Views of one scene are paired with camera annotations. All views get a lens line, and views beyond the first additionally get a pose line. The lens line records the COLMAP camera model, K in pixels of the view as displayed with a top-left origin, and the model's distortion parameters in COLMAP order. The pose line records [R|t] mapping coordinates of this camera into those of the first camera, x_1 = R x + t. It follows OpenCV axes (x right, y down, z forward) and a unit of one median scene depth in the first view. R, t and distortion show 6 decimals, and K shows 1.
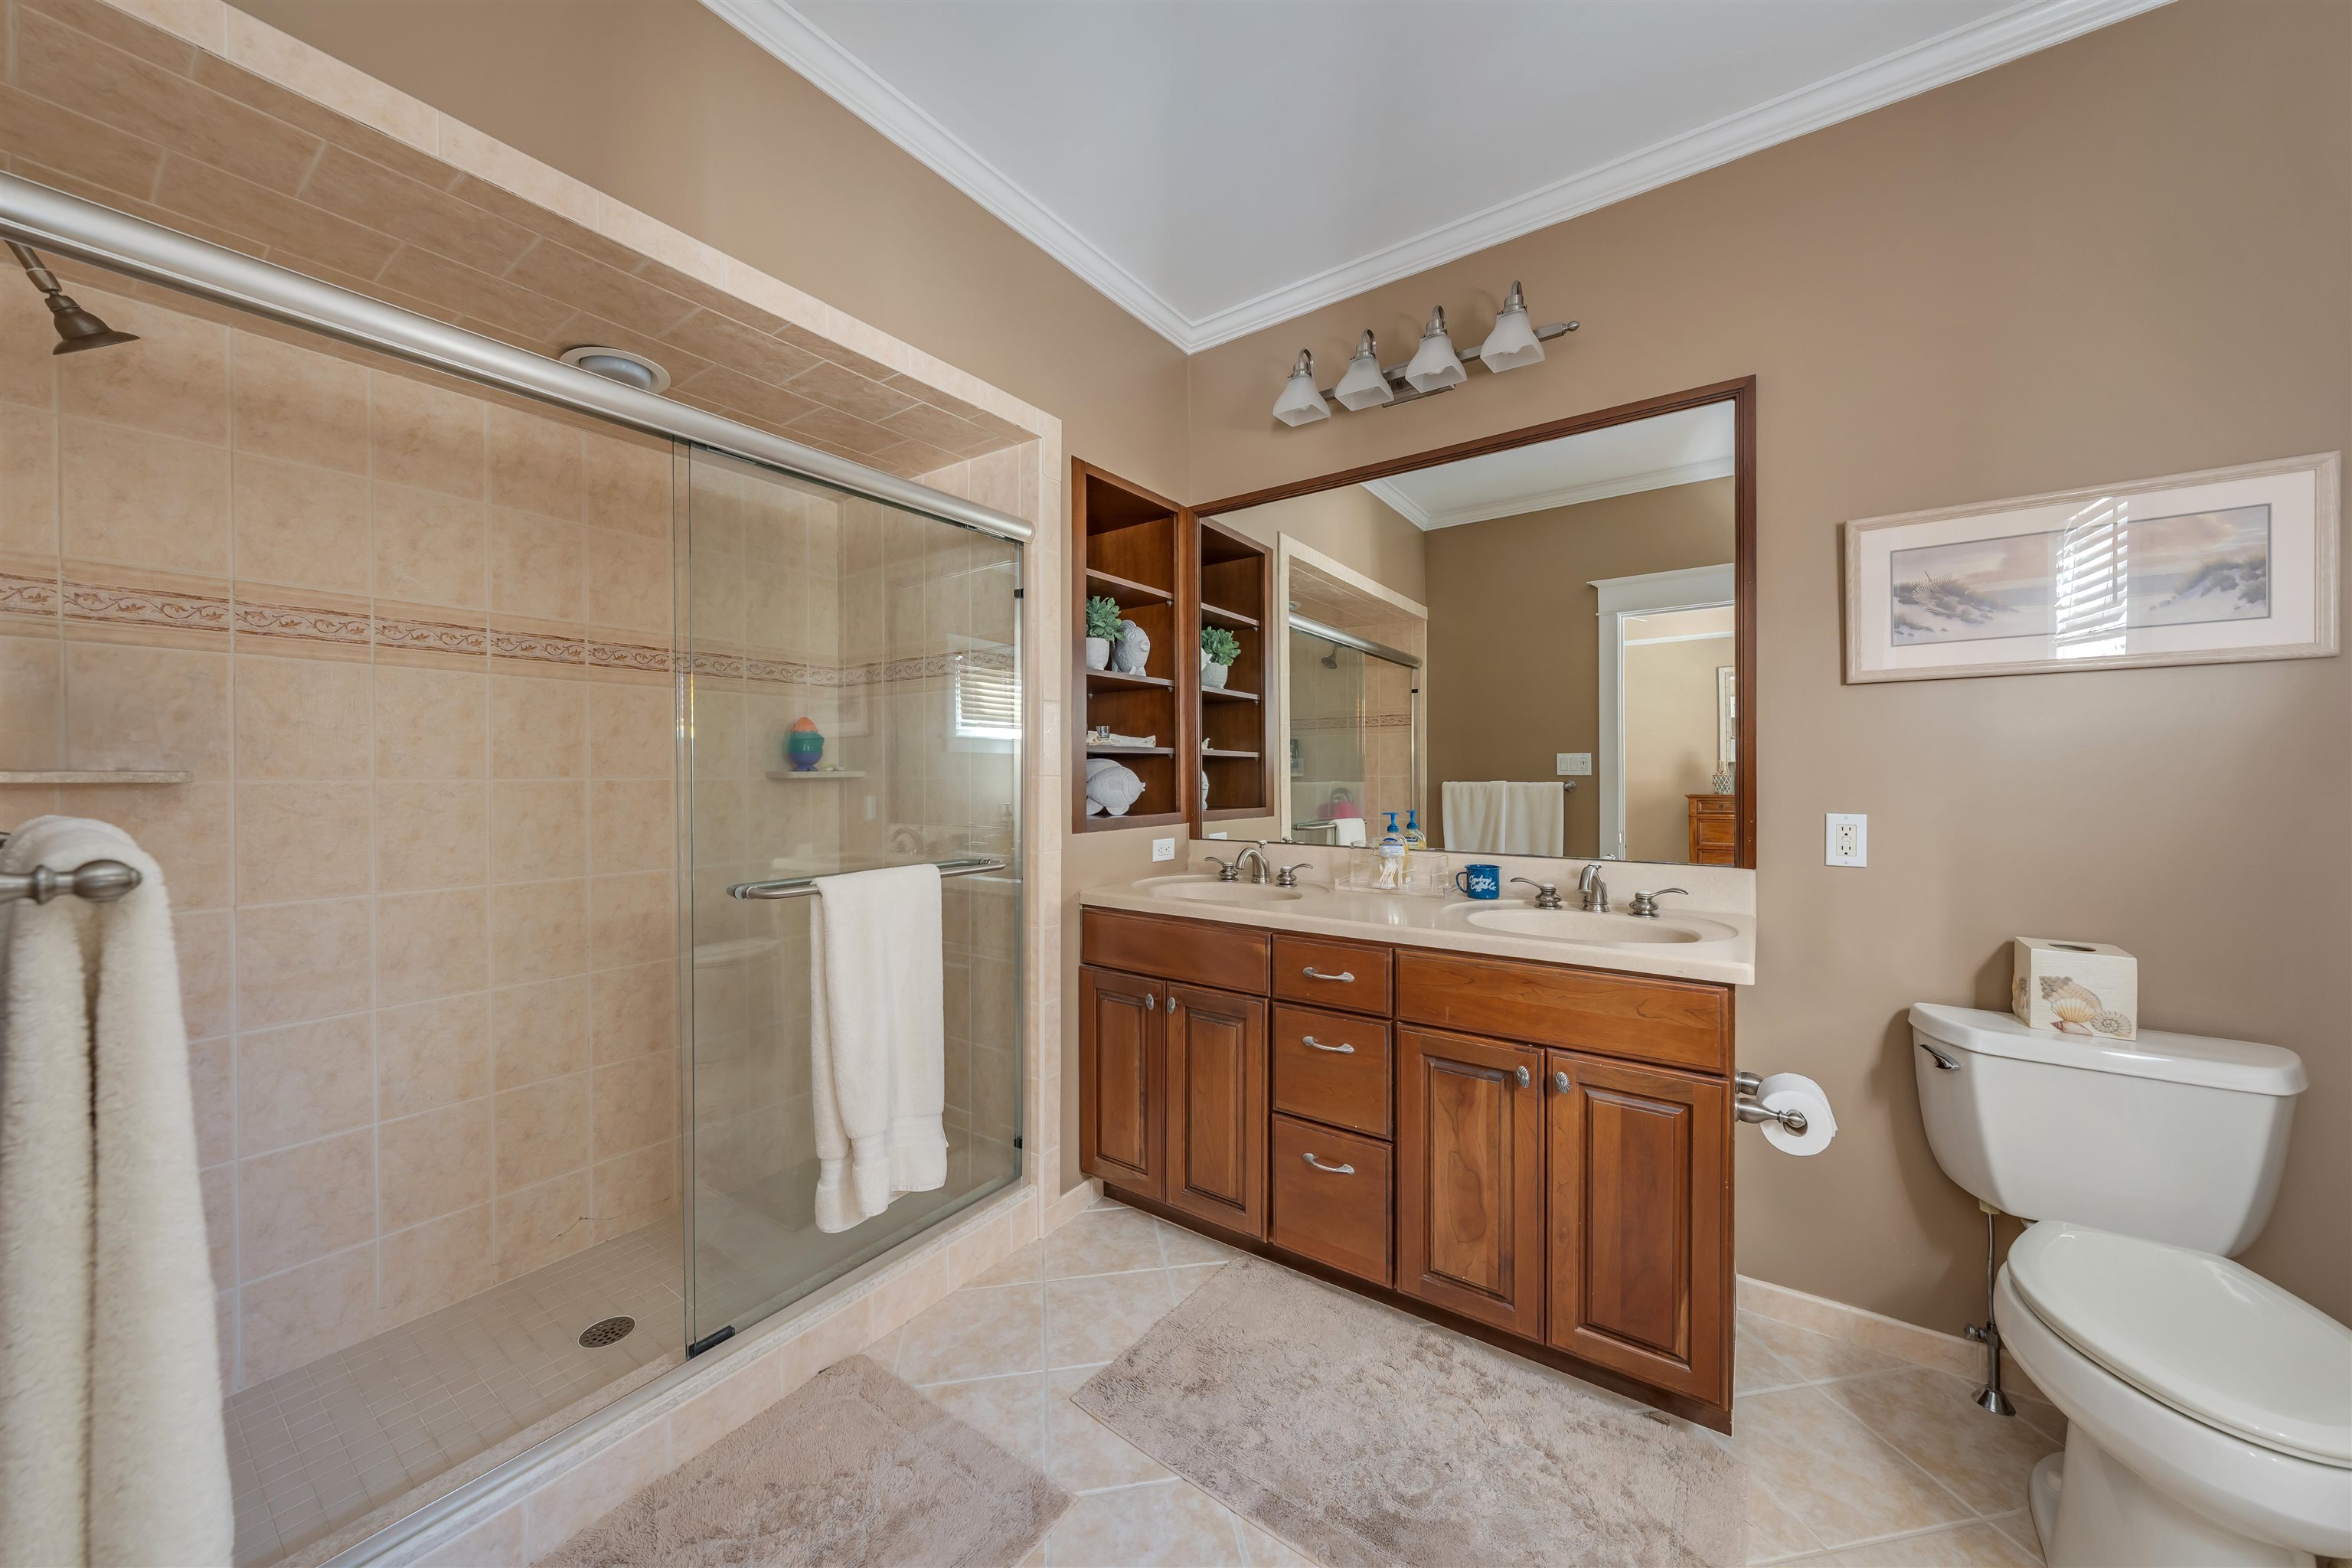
lens RADIAL K [[832.4, 0, 1175.6], [0, 832.4, 759.7], [0, 0, 1]] dist [0.000179, 0.000080]
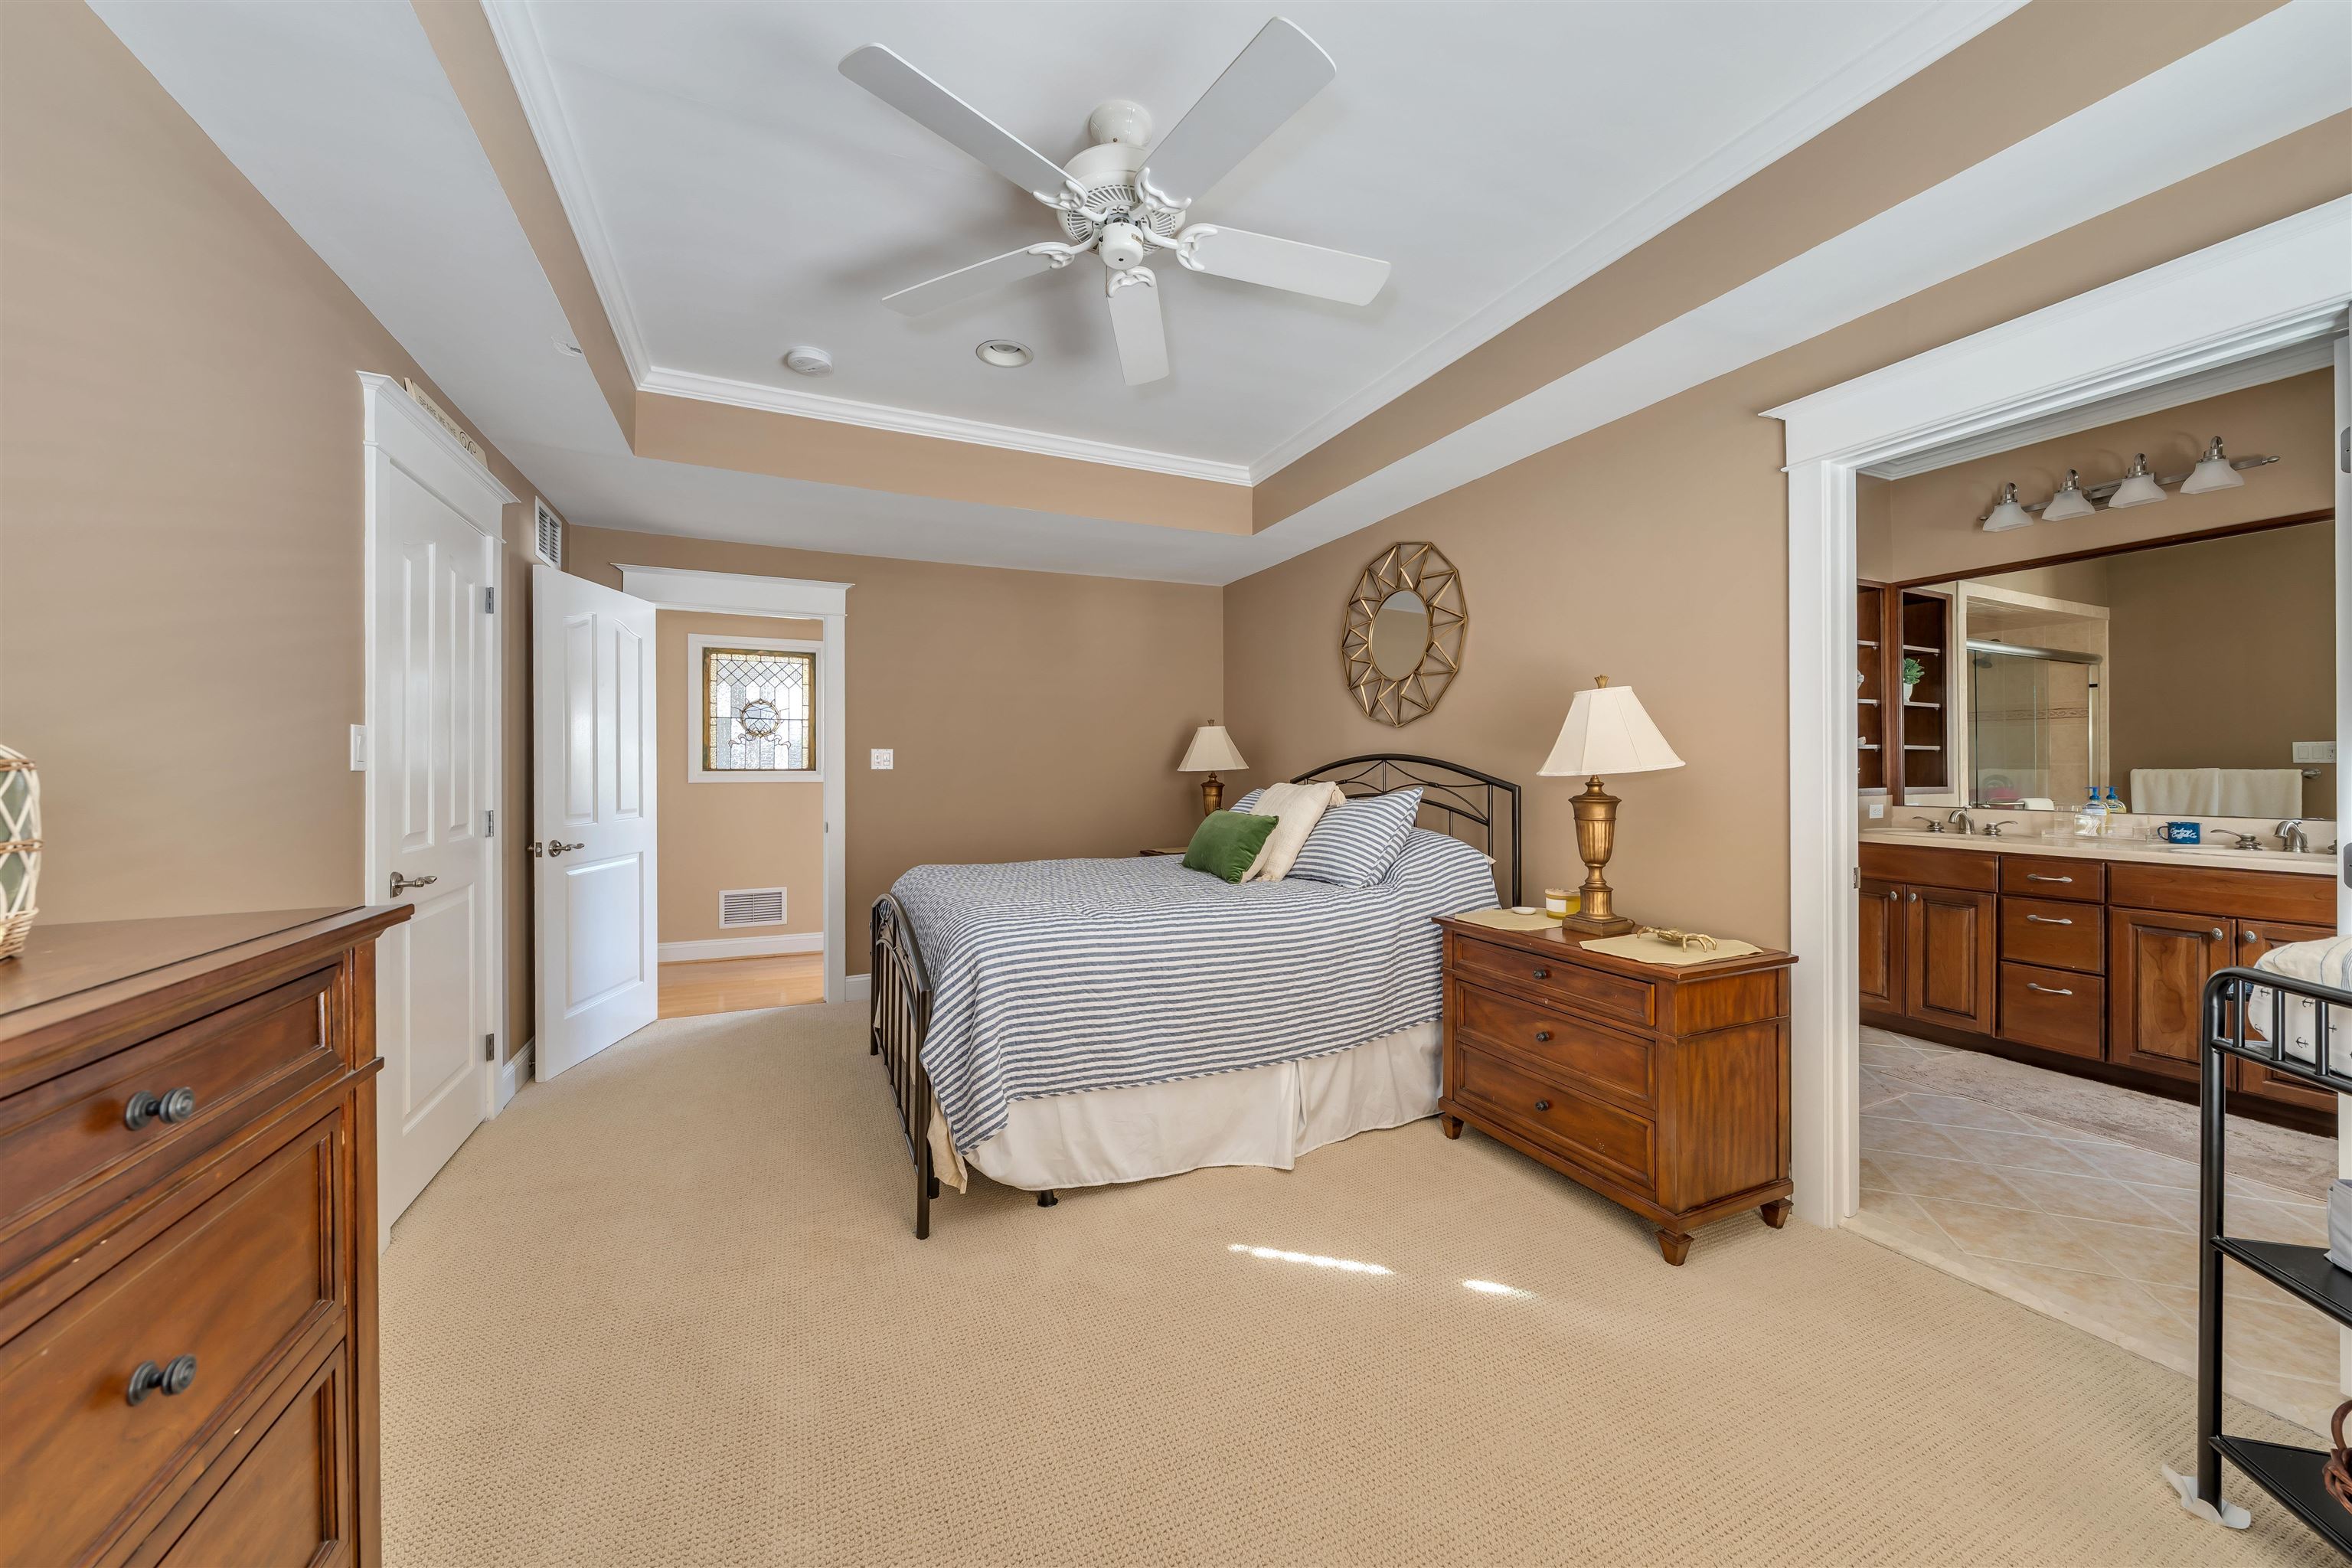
lens RADIAL K [[832.4, 0, 1175.6], [0, 832.4, 759.7], [0, 0, 1]] dist [0.000179, 0.000080]
pose [[0.862626, -0.004866, -0.505819, -0.442664], [0.009414, 0.999935, 0.006435, -0.010843], [0.505755, -0.010312, 0.862615, -1.223918]]
